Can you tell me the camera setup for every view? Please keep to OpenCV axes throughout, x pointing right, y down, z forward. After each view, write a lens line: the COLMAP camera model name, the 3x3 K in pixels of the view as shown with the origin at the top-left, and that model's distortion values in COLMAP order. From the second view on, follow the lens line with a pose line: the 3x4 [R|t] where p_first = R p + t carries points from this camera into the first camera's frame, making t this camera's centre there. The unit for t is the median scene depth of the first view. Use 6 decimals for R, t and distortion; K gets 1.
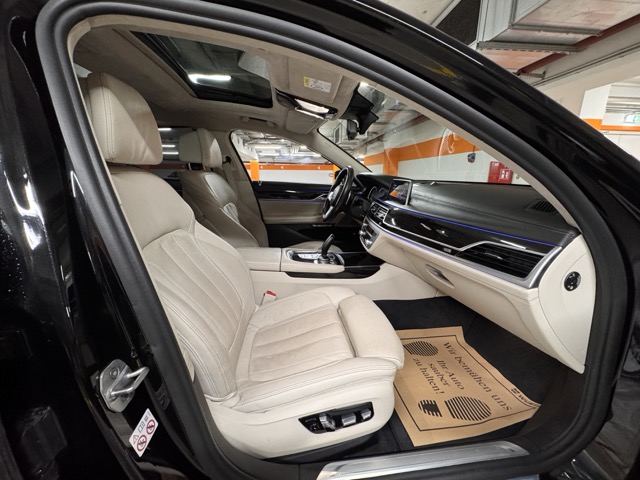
lens RADIAL K [[254.9, 0, 318.0], [0, 254.9, 238.9], [0, 0, 1]] dist [-0.005209, 0.001138]
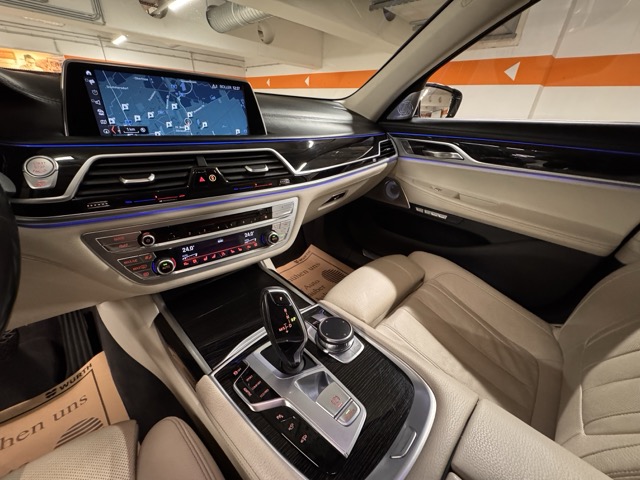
lens RADIAL K [[254.9, 0, 320.8], [0, 254.9, 239.3], [0, 0, 1]] dist [-0.005209, 0.001138]
pose [[-0.622247, -0.393162, 0.676928, -0.178626], [0.133345, 0.798859, 0.586553, -0.267125], [-0.771380, 0.455246, -0.444662, 1.314229]]
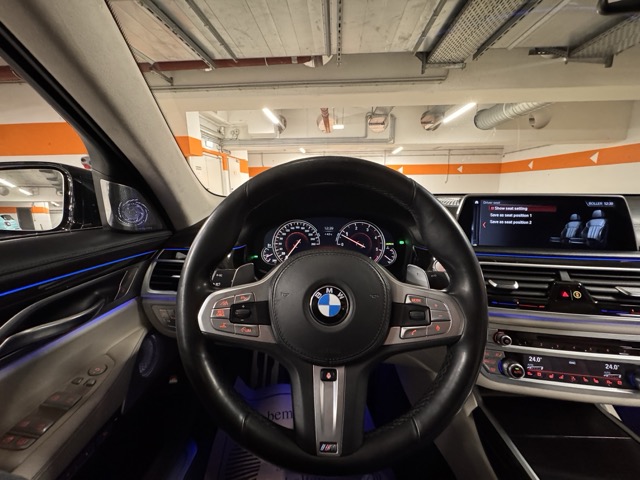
lens RADIAL K [[254.9, 0, 320.2], [0, 254.9, 240.6], [0, 0, 1]] dist [-0.005209, 0.001138]
pose [[0.163292, -0.208692, 0.964253, -0.181358], [0.246500, 0.955003, 0.164946, -0.378053], [-0.955287, 0.210754, 0.207387, 1.513412]]
